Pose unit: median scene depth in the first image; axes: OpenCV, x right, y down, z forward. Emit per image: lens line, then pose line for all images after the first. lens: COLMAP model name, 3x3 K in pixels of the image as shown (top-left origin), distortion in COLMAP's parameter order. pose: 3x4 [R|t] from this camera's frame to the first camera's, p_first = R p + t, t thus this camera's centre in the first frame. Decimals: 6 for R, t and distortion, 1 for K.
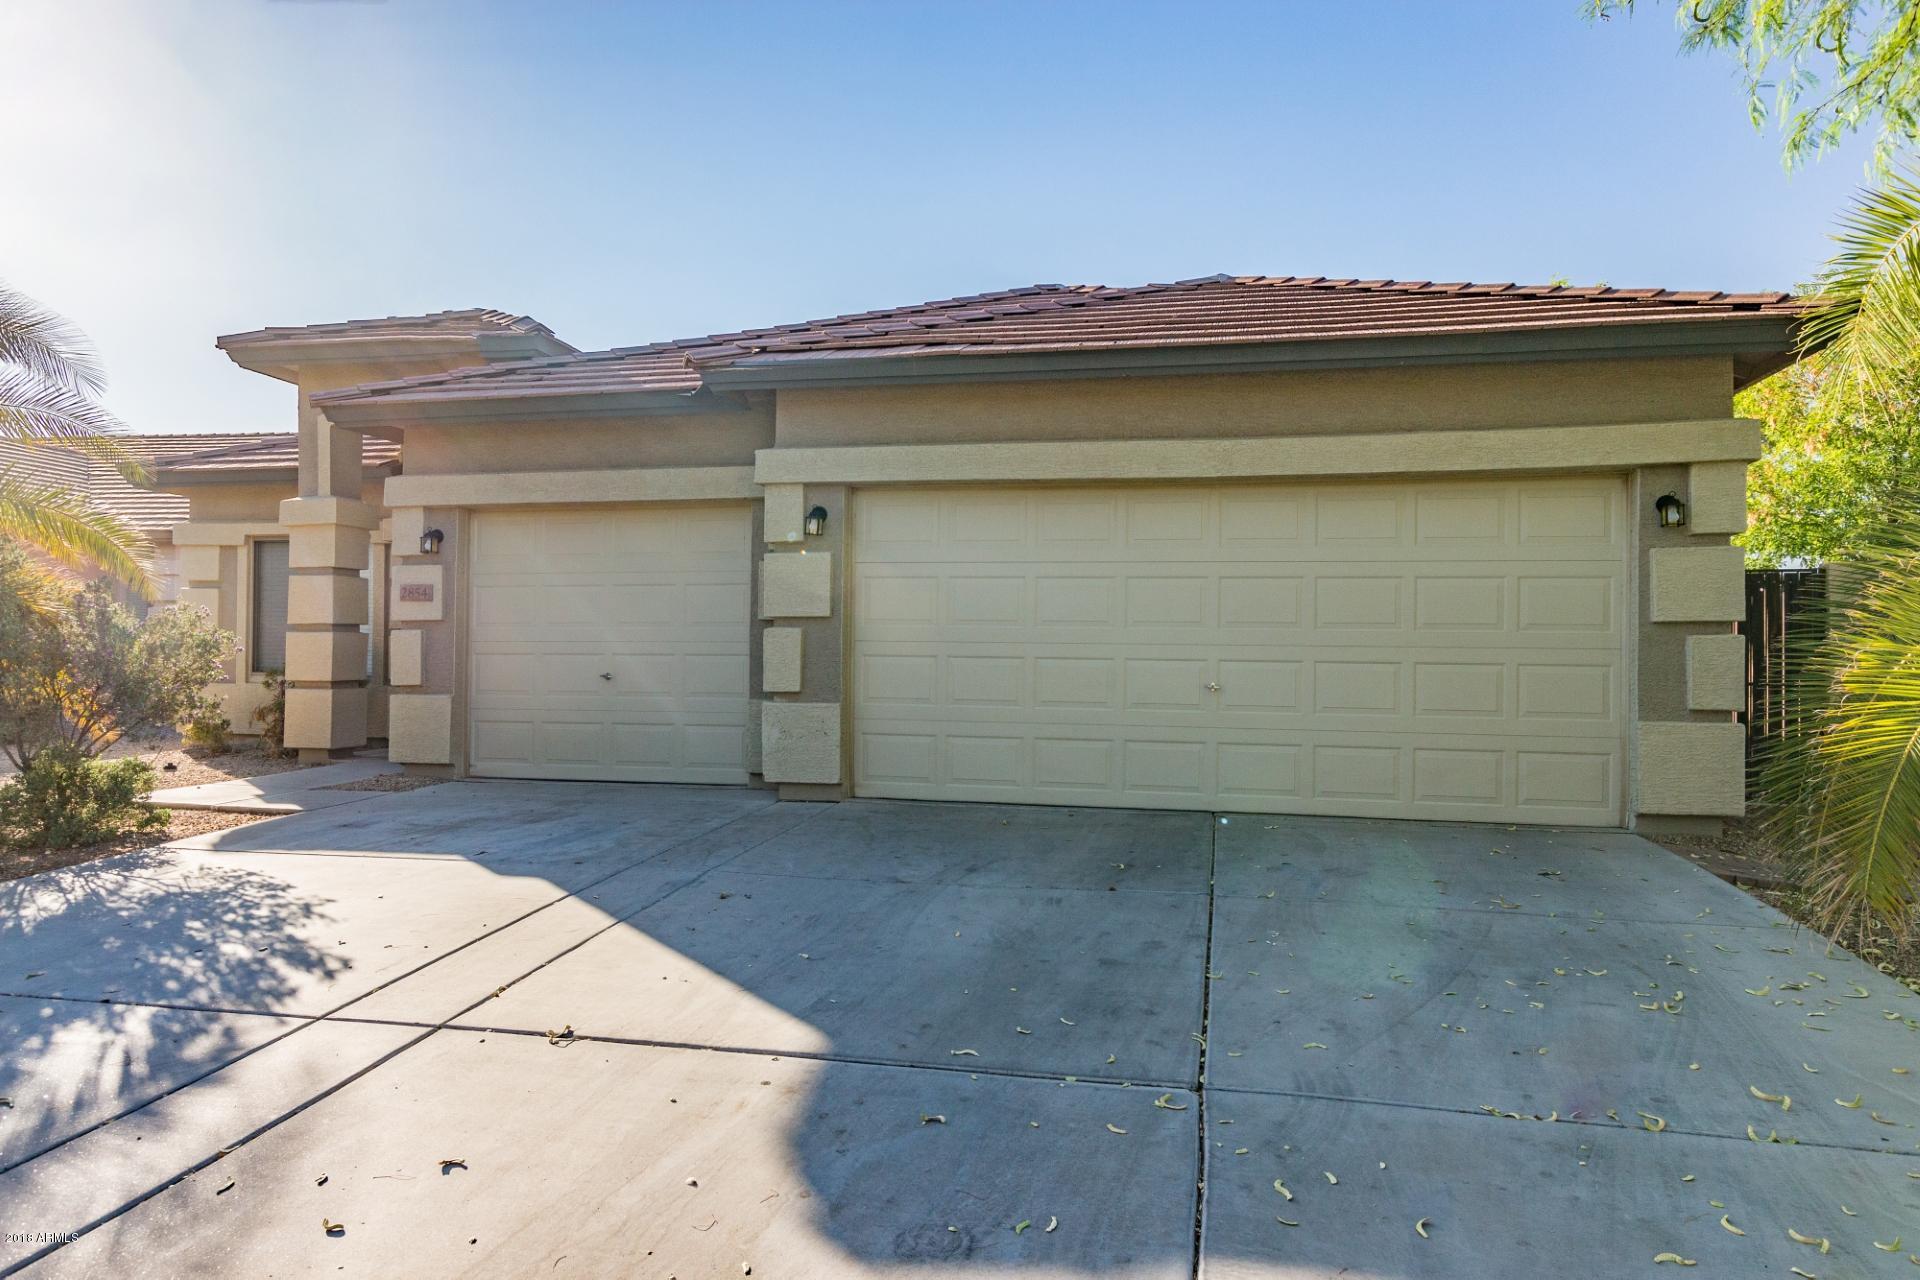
lens RADIAL K [[1163.4, 0, 960.0], [0, 1163.4, 640.0], [0, 0, 1]] dist [-0.000243, 0.002389]
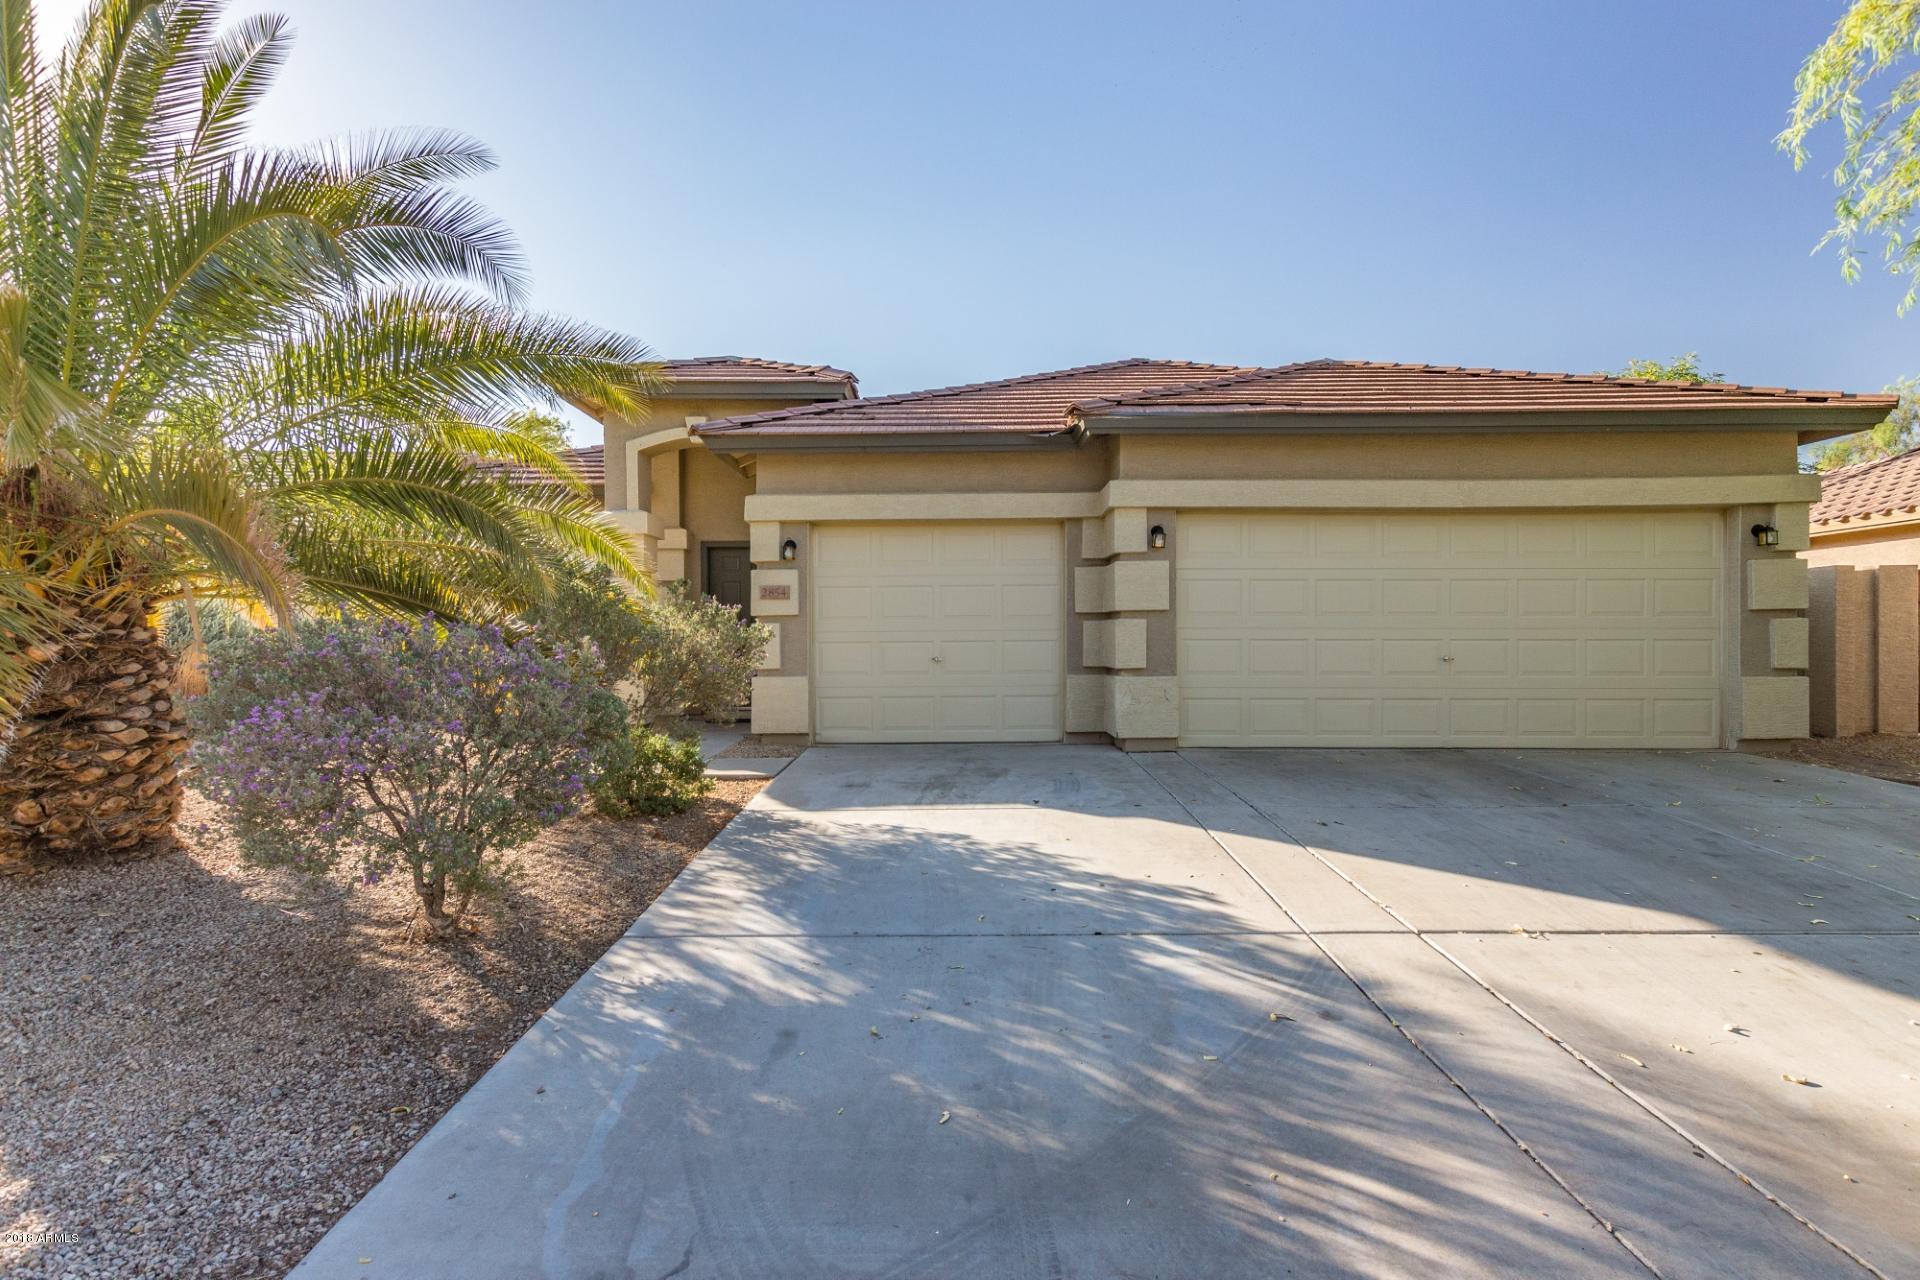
lens RADIAL K [[886.8, 0, 953.7], [0, 886.8, 644.2], [0, 0, 1]] dist [0.006260, 0.000105]
pose [[0.980872, -0.014046, 0.194148, -0.575767], [0.010122, 0.999724, 0.021185, -0.005602], [-0.194392, -0.018814, 0.980743, 0.073216]]
